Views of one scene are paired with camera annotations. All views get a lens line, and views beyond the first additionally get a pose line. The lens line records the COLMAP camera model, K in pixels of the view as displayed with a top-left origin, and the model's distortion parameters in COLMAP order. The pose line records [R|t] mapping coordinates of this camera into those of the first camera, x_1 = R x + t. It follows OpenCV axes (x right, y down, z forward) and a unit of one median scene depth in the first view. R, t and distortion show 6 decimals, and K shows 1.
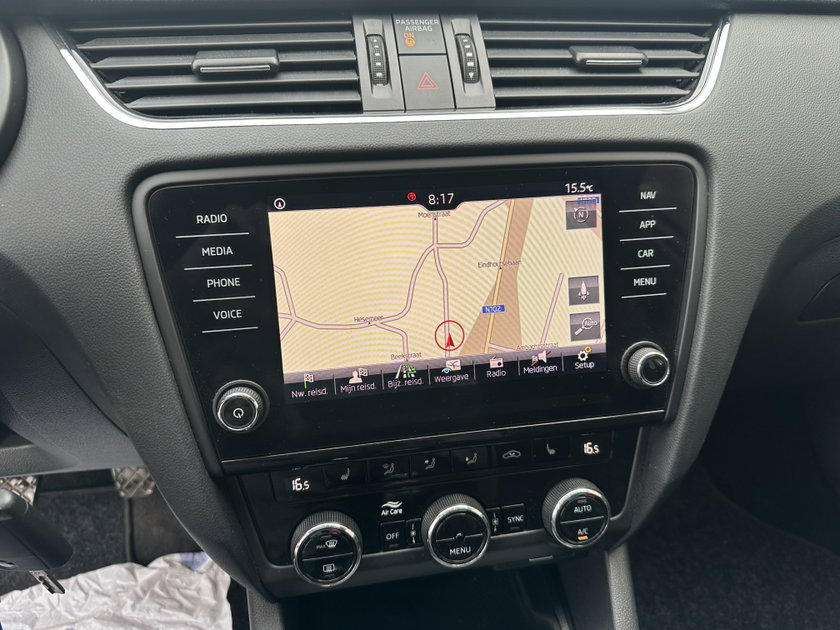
lens RADIAL K [[589.6, 0, 418.1], [0, 589.6, 332.6], [0, 0, 1]] dist [0.000788, -0.009110]
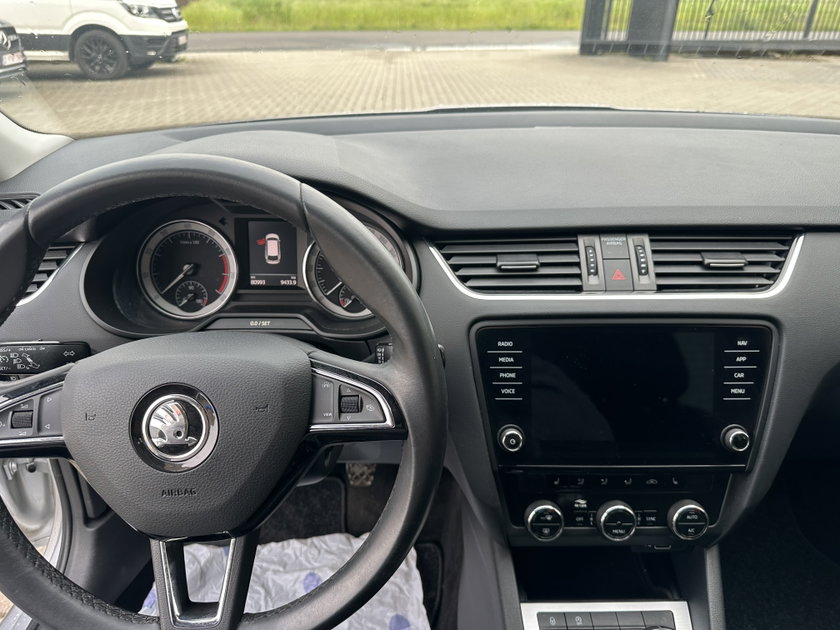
lens RADIAL K [[611.9, 0, 417.8], [0, 611.9, 324.1], [0, 0, 1]] dist [0.088290, -0.167320]
pose [[0.984446, 0.074404, -0.159157, -0.275333], [-0.081623, 0.995888, -0.039305, -0.134400], [0.155579, 0.051685, 0.986470, -0.977969]]
